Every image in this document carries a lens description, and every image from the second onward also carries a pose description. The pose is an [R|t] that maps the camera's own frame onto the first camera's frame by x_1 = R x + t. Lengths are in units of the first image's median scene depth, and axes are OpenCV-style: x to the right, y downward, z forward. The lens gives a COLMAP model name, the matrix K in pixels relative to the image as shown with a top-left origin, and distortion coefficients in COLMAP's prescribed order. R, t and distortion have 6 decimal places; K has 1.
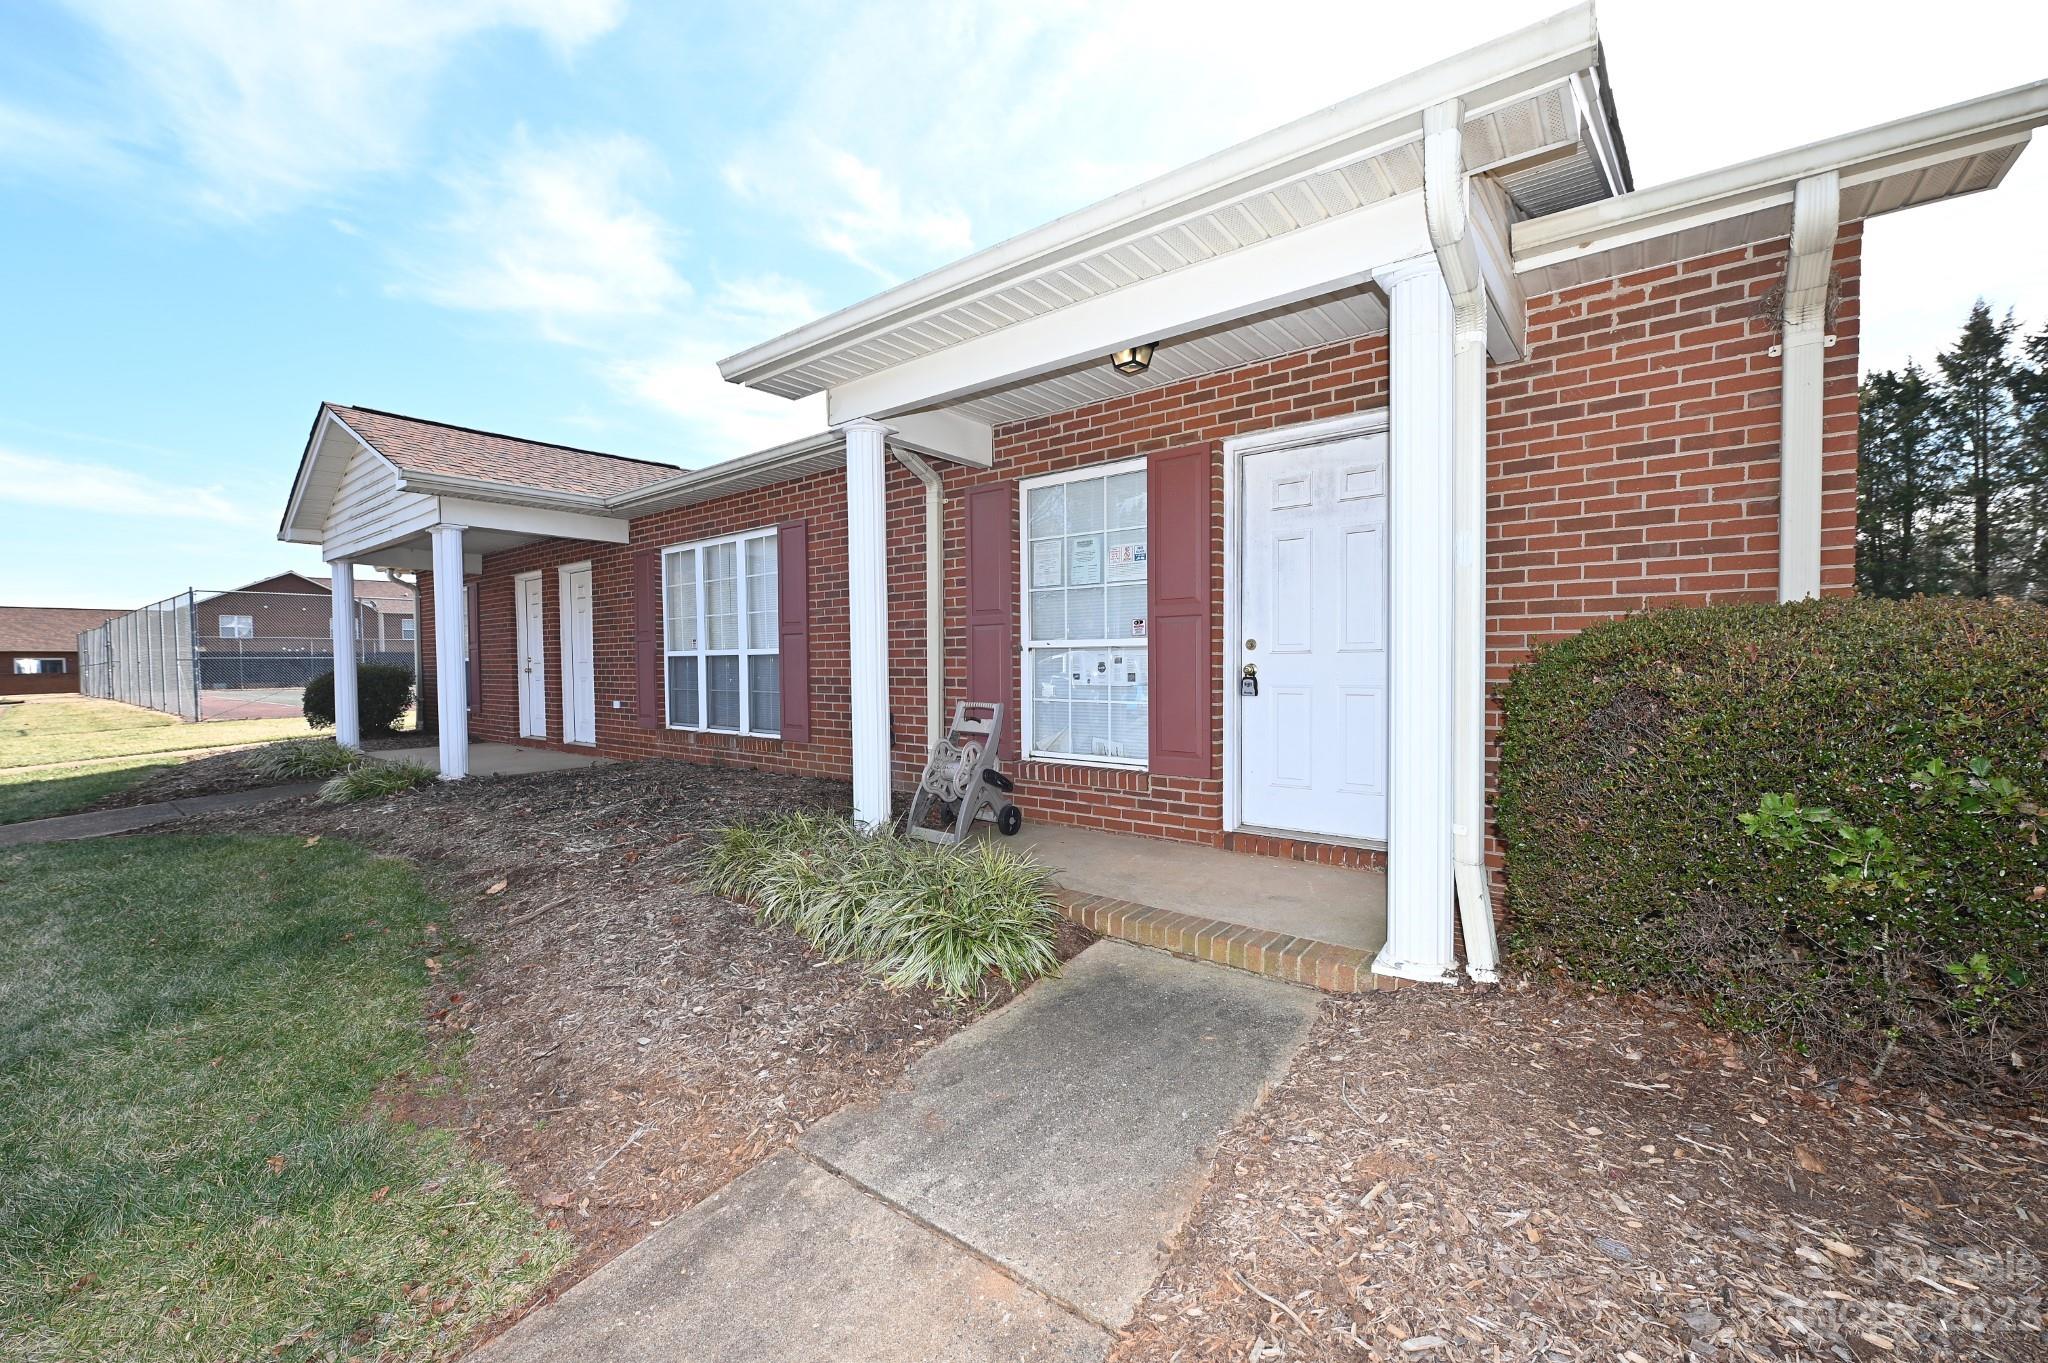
lens RADIAL K [[817.9, 0, 1026.9], [0, 817.9, 702.8], [0, 0, 1]] dist [-0.007142, -0.000256]
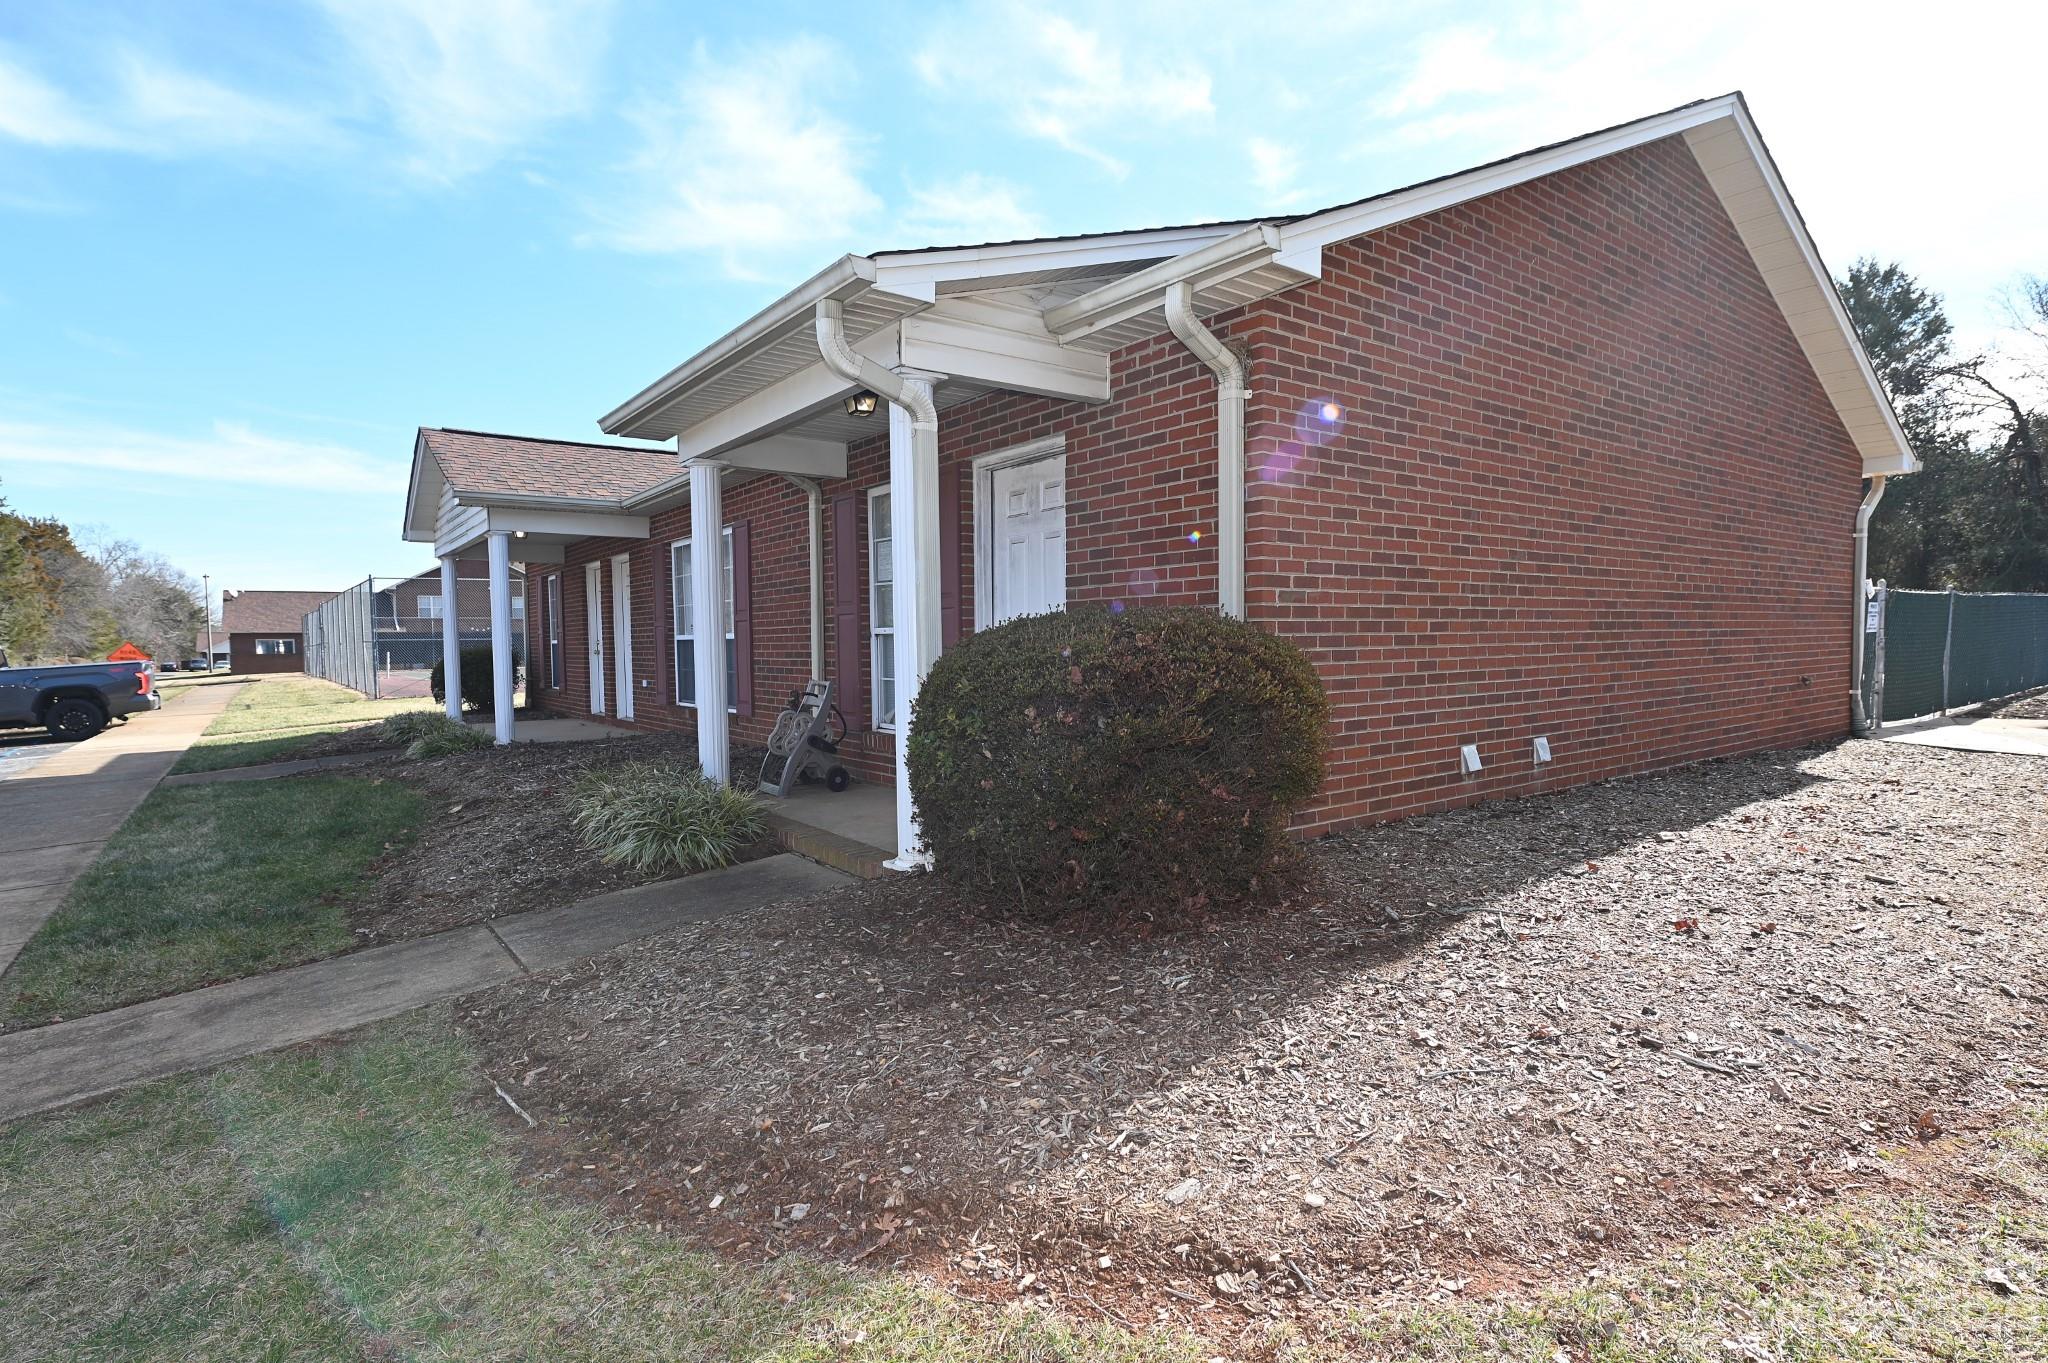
lens RADIAL K [[1022.8, 0, 1022.4], [0, 1022.8, 709.5], [0, 0, 1]] dist [-0.005316, 0.000345]
pose [[0.966422, 0.013069, -0.256626, 0.260602], [-0.008028, 0.999754, 0.020684, 0.003570], [0.256833, -0.017929, 0.966289, -0.156271]]
